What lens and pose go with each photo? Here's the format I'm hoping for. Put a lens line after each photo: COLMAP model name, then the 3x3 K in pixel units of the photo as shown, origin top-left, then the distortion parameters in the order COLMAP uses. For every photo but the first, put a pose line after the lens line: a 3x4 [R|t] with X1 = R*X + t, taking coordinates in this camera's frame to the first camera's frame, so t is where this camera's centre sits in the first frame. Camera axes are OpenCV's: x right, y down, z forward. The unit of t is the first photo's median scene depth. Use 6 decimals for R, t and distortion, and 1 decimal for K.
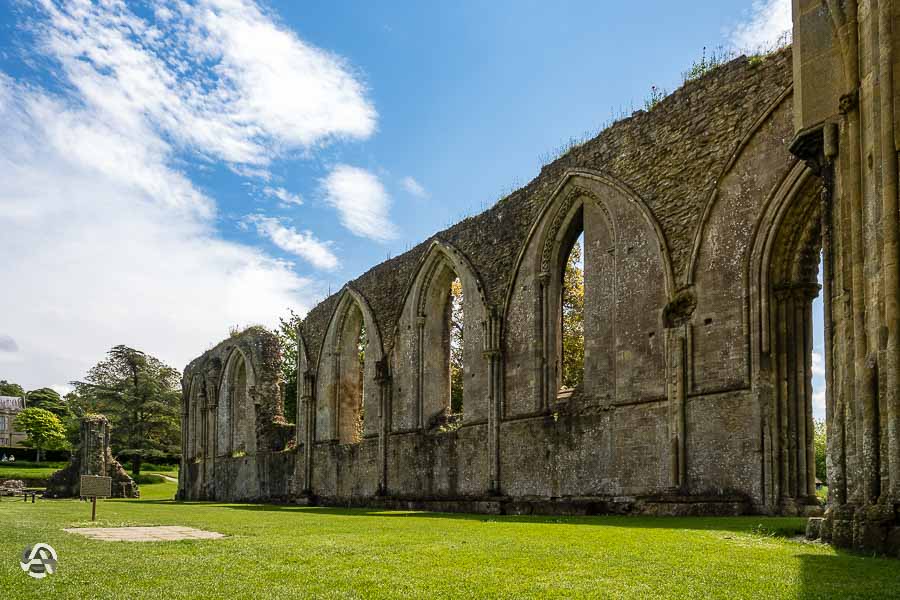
lens RADIAL K [[649.0, 0, 422.2], [0, 649.0, 476.3], [0, 0, 1]] dist [0.005885, -0.003781]
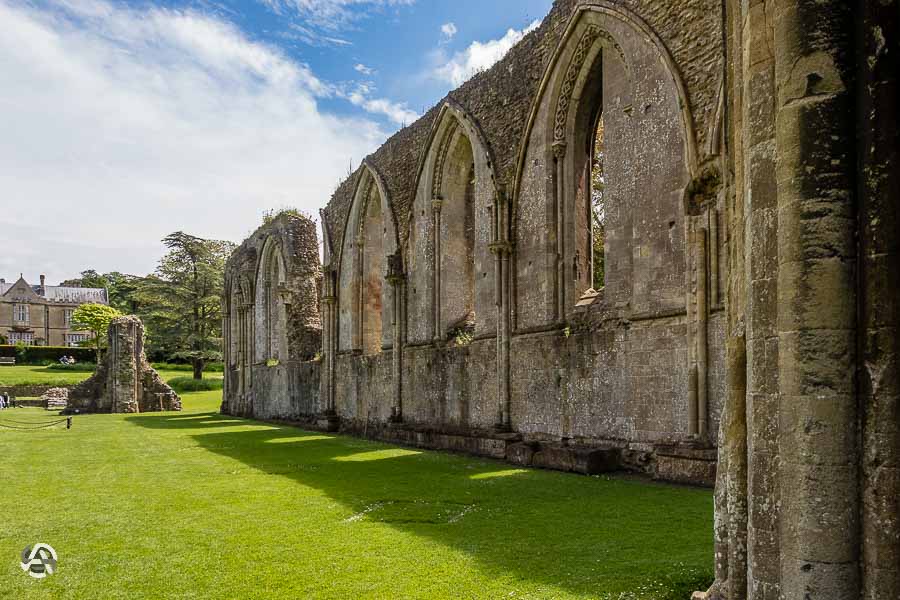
lens RADIAL K [[708.6, 0, 543.0], [0, 708.6, 384.4], [0, 0, 1]] dist [-0.011134, 0.015545]
pose [[0.999293, -0.011081, -0.035939, 0.190106], [0.012135, 0.999499, 0.029237, -0.050557], [0.035597, -0.029652, 0.998926, 0.154553]]
